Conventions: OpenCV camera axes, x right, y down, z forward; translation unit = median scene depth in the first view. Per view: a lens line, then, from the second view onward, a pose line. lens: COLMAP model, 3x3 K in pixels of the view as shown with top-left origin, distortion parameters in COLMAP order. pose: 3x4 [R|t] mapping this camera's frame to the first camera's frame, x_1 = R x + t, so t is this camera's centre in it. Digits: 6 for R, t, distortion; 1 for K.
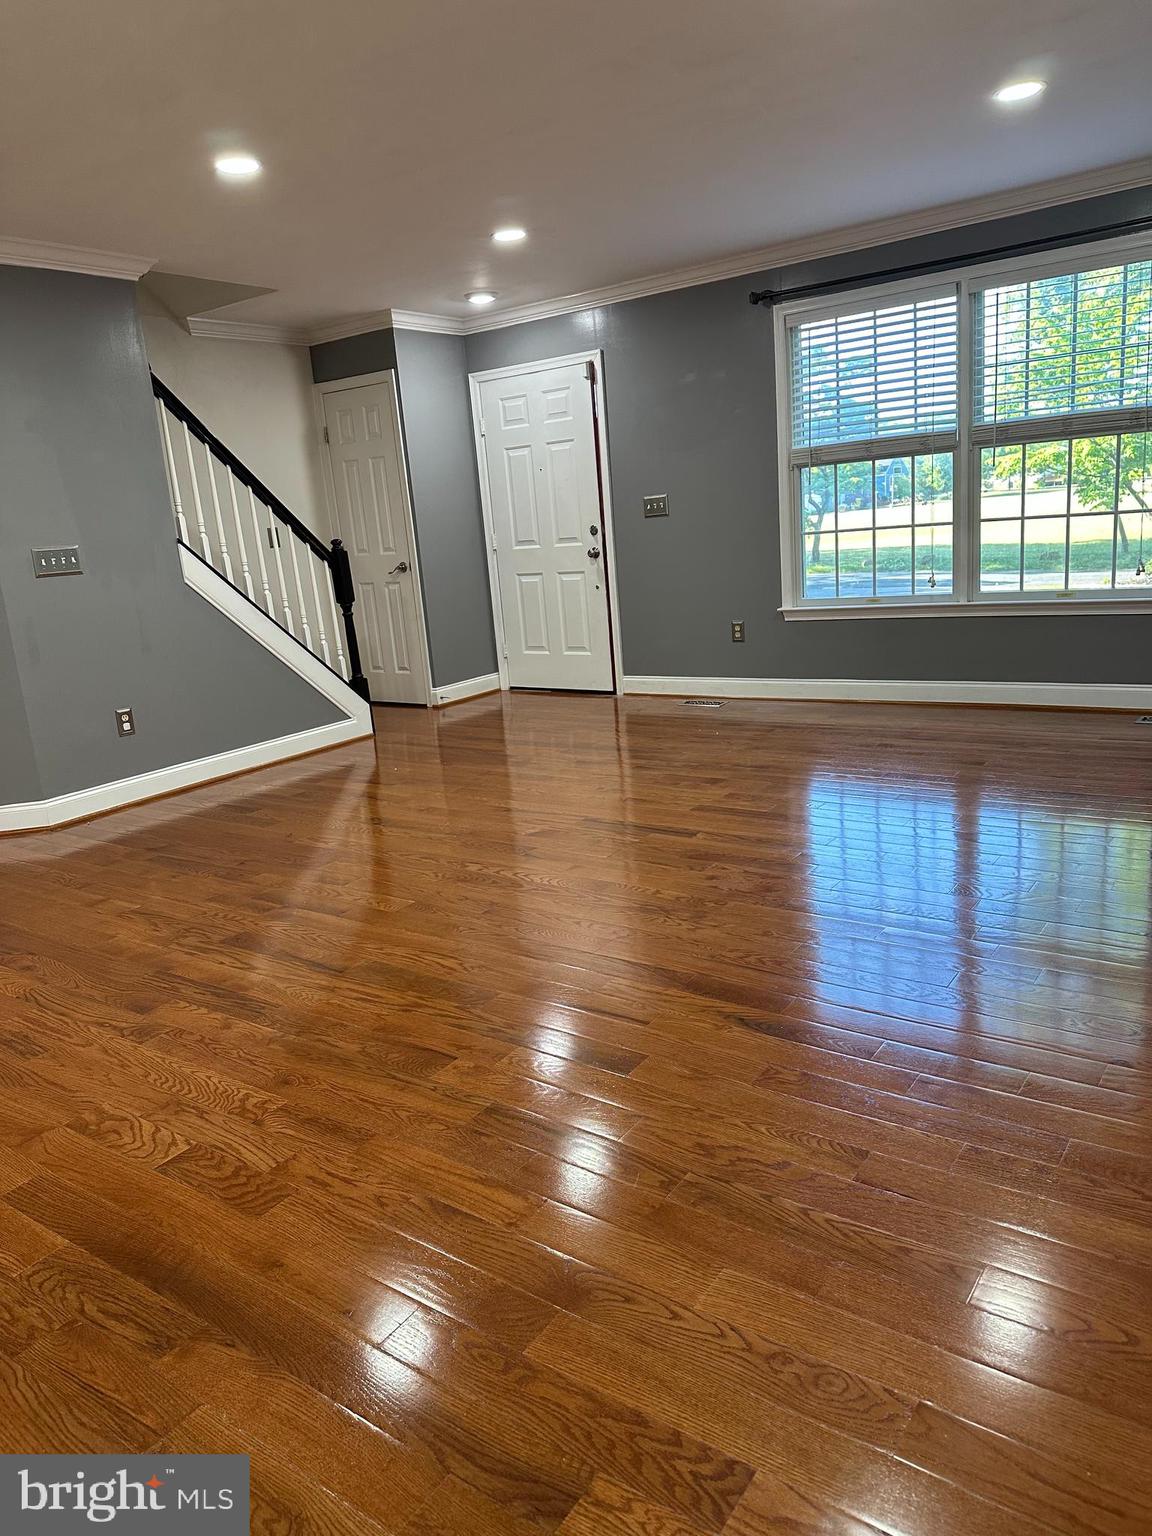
lens RADIAL K [[1086.2, 0, 576.0], [0, 1086.2, 768.0], [0, 0, 1]] dist [-0.000590, -0.159967]
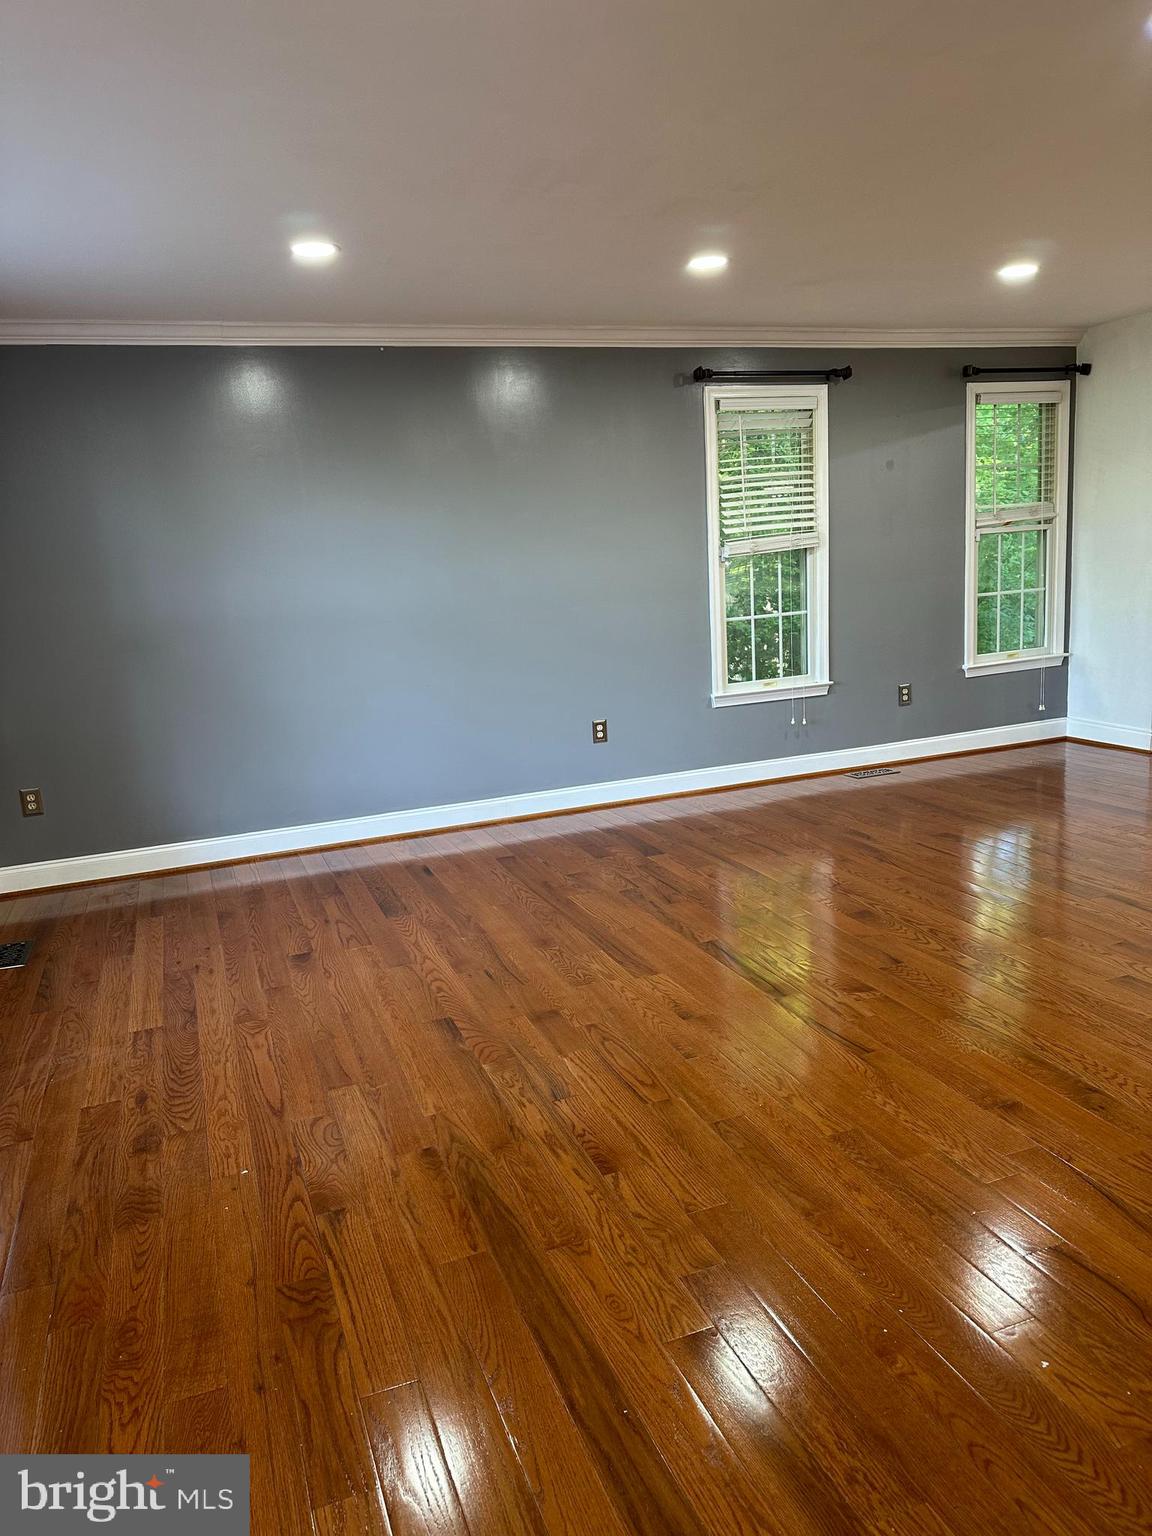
lens RADIAL K [[1071.4, 0, 577.1], [0, 1071.4, 757.6], [0, 0, 1]] dist [0.149373, -0.232716]
pose [[-0.826096, 0.046816, 0.561582, -0.299941], [0.261755, 0.914393, 0.308819, -0.367265], [-0.499049, 0.402111, -0.767631, 1.555087]]
